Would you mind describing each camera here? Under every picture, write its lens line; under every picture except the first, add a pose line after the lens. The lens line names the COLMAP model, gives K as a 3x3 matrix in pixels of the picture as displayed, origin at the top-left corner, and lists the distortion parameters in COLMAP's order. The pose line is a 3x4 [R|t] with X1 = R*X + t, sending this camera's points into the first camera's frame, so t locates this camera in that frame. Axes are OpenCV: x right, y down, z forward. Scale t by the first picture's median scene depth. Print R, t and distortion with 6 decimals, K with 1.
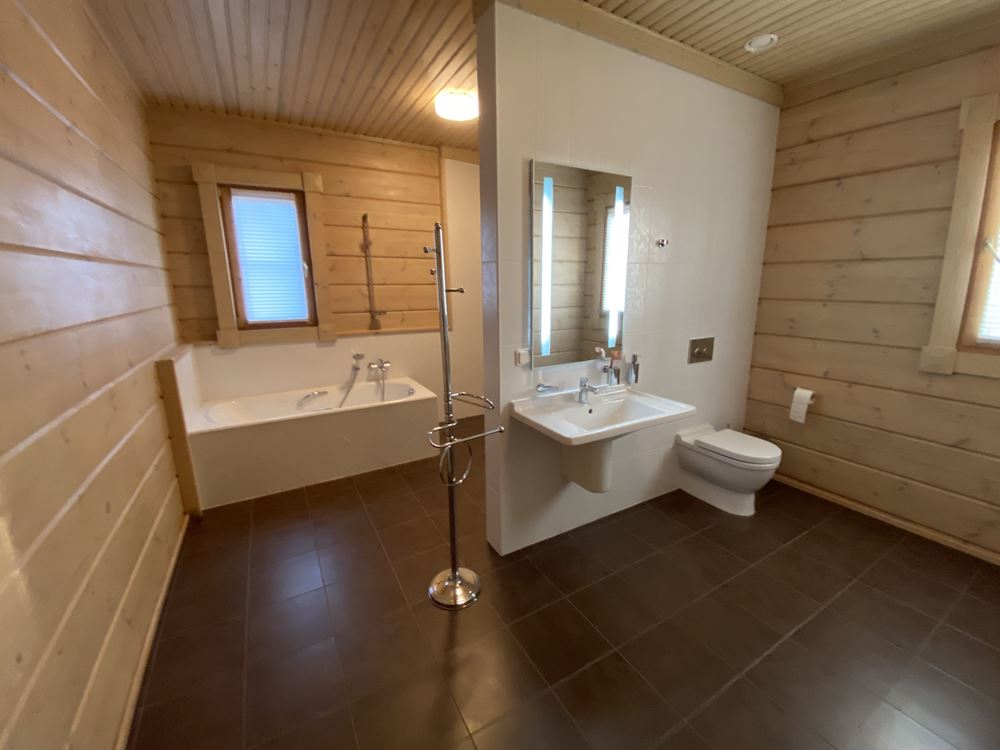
lens RADIAL K [[409.7, 0, 500.0], [0, 409.7, 375.0], [0, 0, 1]] dist [0.015769, -0.018313]
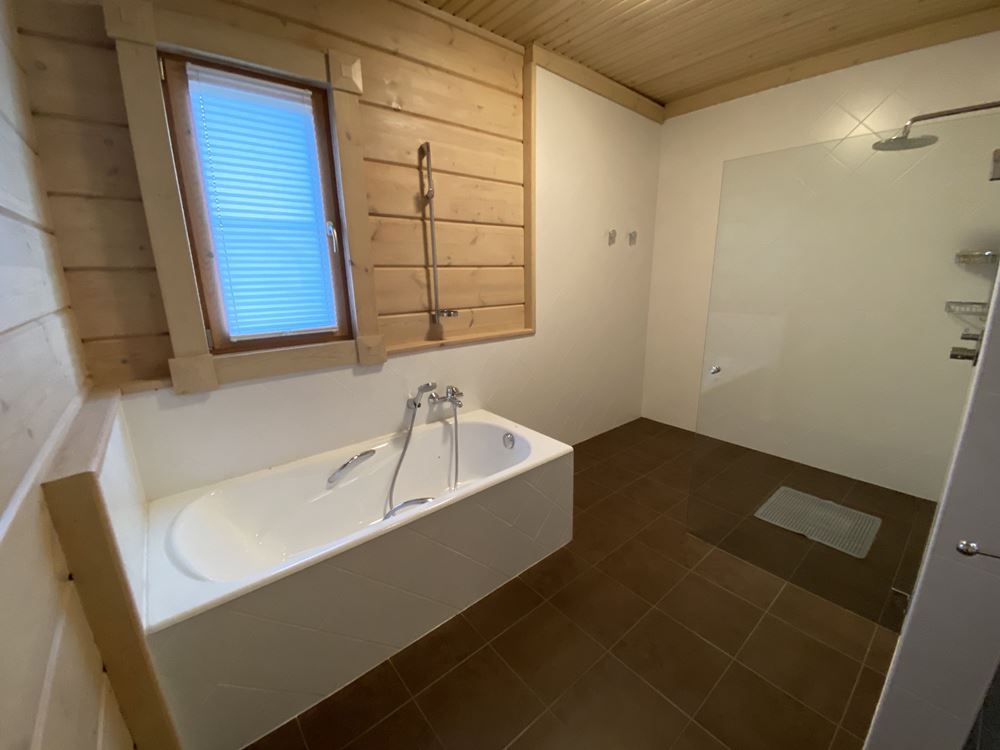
lens RADIAL K [[409.7, 0, 500.0], [0, 409.7, 375.0], [0, 0, 1]] dist [0.015769, -0.018313]
pose [[0.983636, -0.045709, 0.174271, -0.350187], [0.040026, 0.998550, 0.035990, -0.082254], [-0.175663, -0.028425, 0.984040, 0.405913]]
